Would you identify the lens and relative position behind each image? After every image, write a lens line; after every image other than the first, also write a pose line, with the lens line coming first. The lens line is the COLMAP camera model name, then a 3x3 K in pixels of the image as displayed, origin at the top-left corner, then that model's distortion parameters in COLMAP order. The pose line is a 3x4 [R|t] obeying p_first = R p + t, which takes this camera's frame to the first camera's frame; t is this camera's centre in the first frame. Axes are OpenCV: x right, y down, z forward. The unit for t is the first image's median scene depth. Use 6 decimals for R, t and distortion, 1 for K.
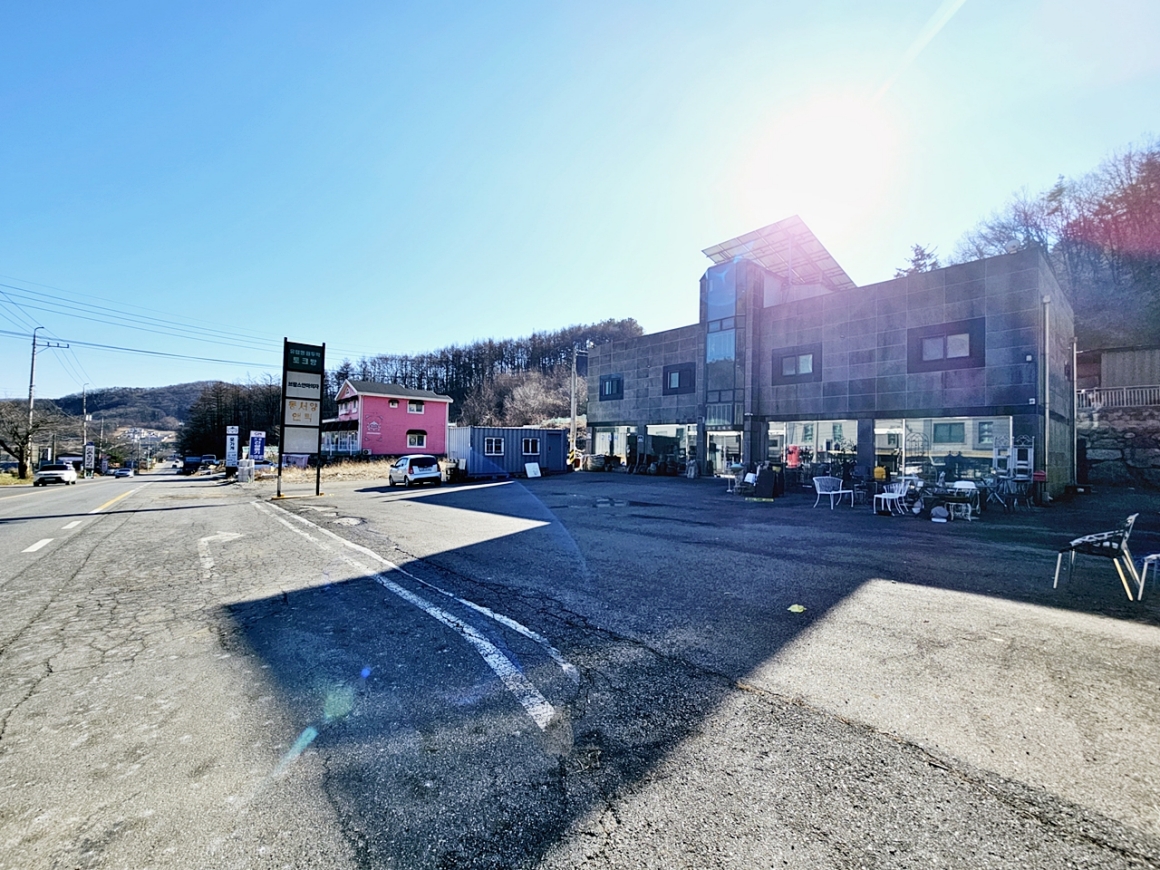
lens RADIAL K [[472.3, 0, 579.0], [0, 472.3, 433.4], [0, 0, 1]] dist [-0.003567, 0.001089]
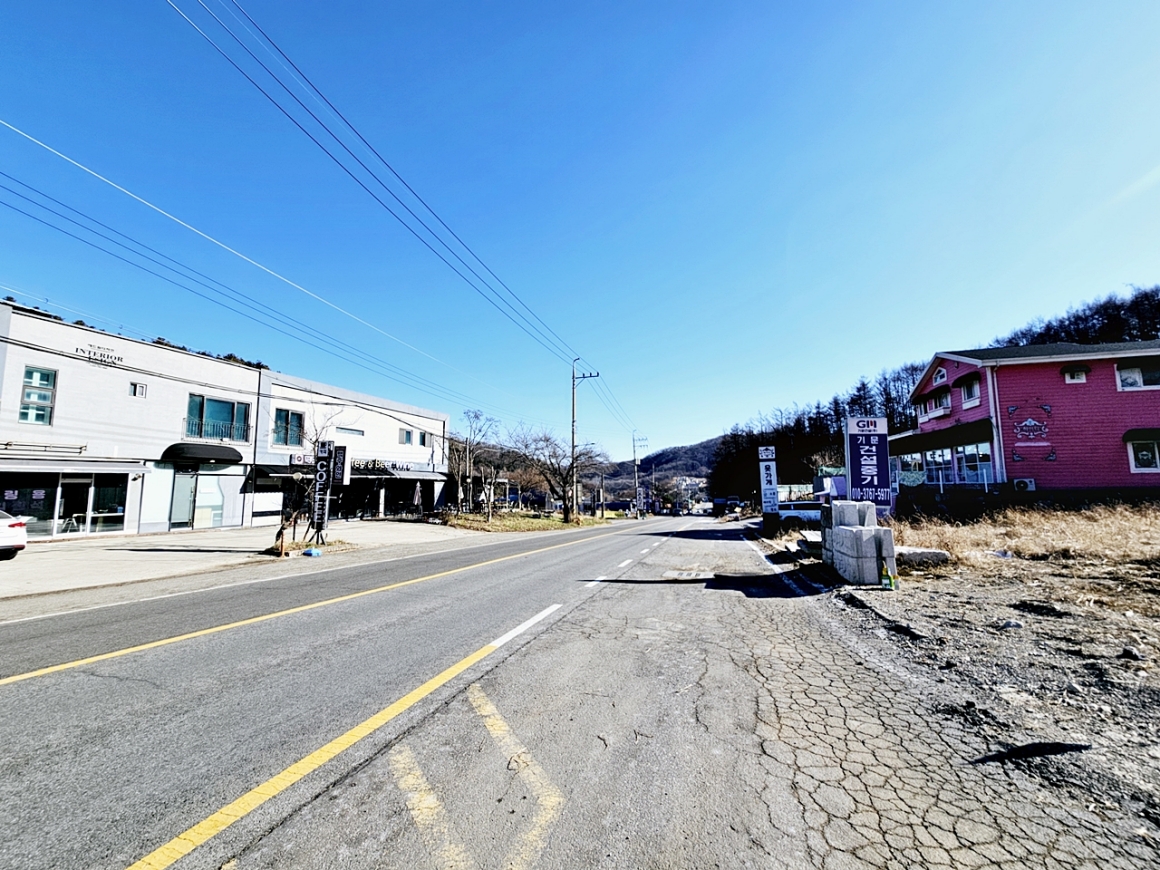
lens RADIAL K [[472.3, 0, 578.8], [0, 472.3, 437.6], [0, 0, 1]] dist [-0.003567, 0.001089]
pose [[0.561615, -0.108271, -0.820284, -0.768363], [0.042927, 0.993879, -0.101795, 0.053544], [0.826285, 0.021957, 0.562825, 0.946438]]
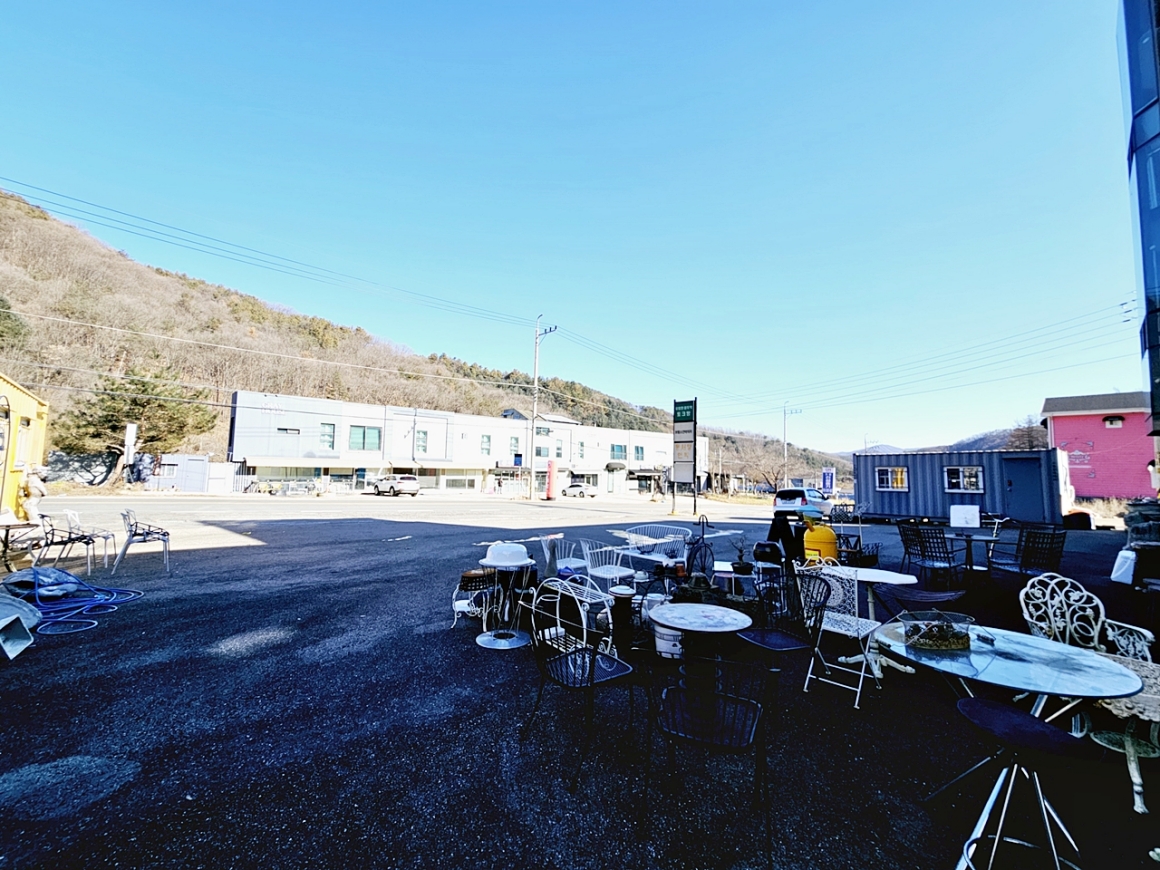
lens RADIAL K [[472.3, 0, 580.7], [0, 472.3, 437.1], [0, 0, 1]] dist [-0.003567, 0.001089]
pose [[0.054858, -0.088866, -0.994532, 0.605931], [0.011680, 0.996021, -0.088355, 0.023667], [0.998426, -0.006769, 0.055677, 0.514667]]
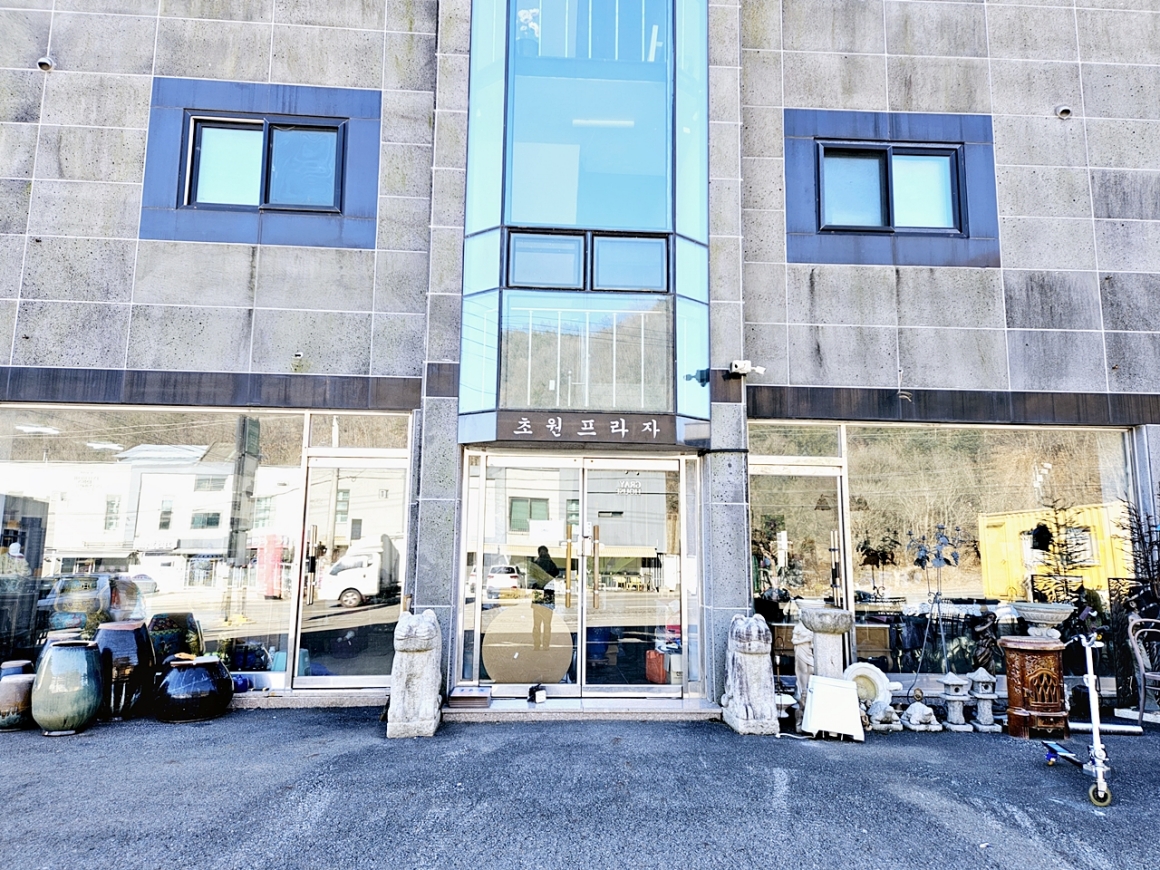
lens RADIAL K [[790.5, 0, 585.9], [0, 790.5, 430.1], [0, 0, 1]] dist [0.094523, -0.074207]
pose [[0.587747, 0.109351, 0.801620, 0.047360], [-0.020913, 0.992546, -0.120063, 0.025552], [-0.808774, 0.053803, 0.585653, 0.781163]]
